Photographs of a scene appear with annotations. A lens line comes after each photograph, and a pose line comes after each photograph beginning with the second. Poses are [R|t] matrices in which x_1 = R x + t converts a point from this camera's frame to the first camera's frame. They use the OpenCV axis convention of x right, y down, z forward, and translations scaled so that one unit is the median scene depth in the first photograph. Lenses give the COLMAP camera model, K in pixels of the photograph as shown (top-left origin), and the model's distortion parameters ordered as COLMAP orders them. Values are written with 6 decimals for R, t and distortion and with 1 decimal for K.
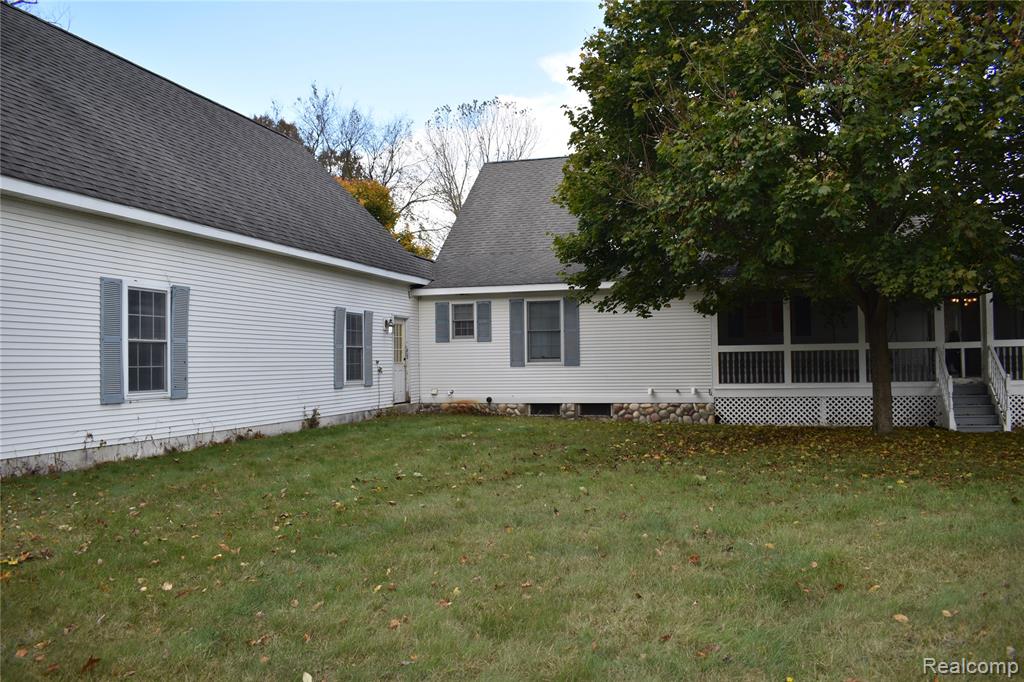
lens RADIAL K [[817.1, 0, 504.0], [0, 817.1, 345.5], [0, 0, 1]] dist [-0.107982, 0.039332]
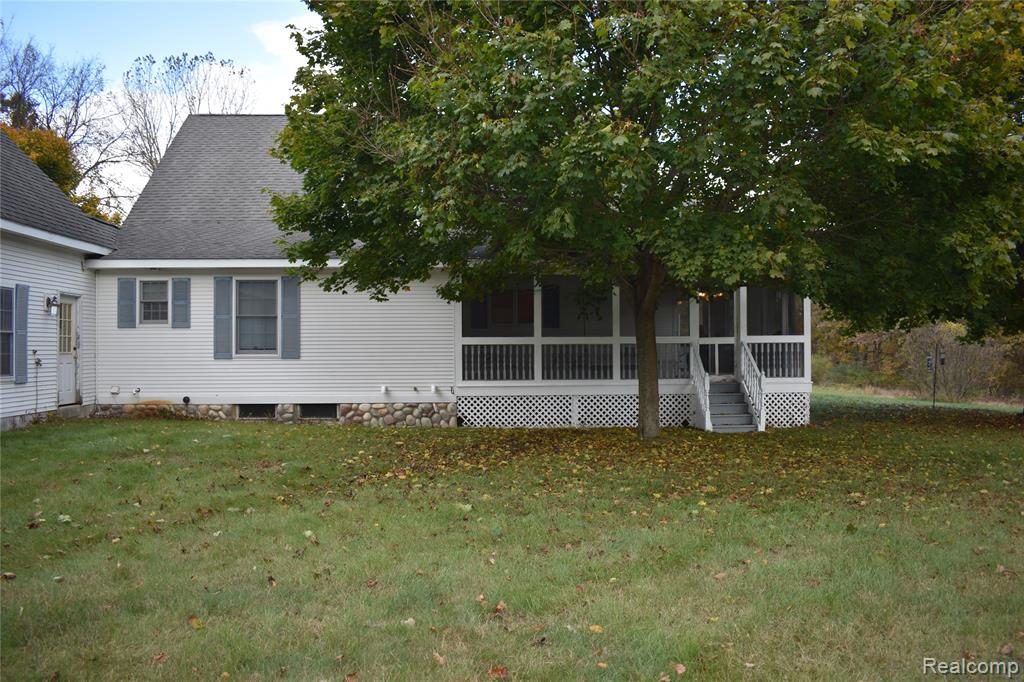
lens RADIAL K [[817.1, 0, 504.0], [0, 817.1, 345.5], [0, 0, 1]] dist [-0.107982, 0.039332]
pose [[0.941389, 0.012055, 0.337107, 0.010257], [-0.015380, 0.999856, 0.007194, 0.002298], [-0.336971, -0.011957, 0.941439, 0.166292]]
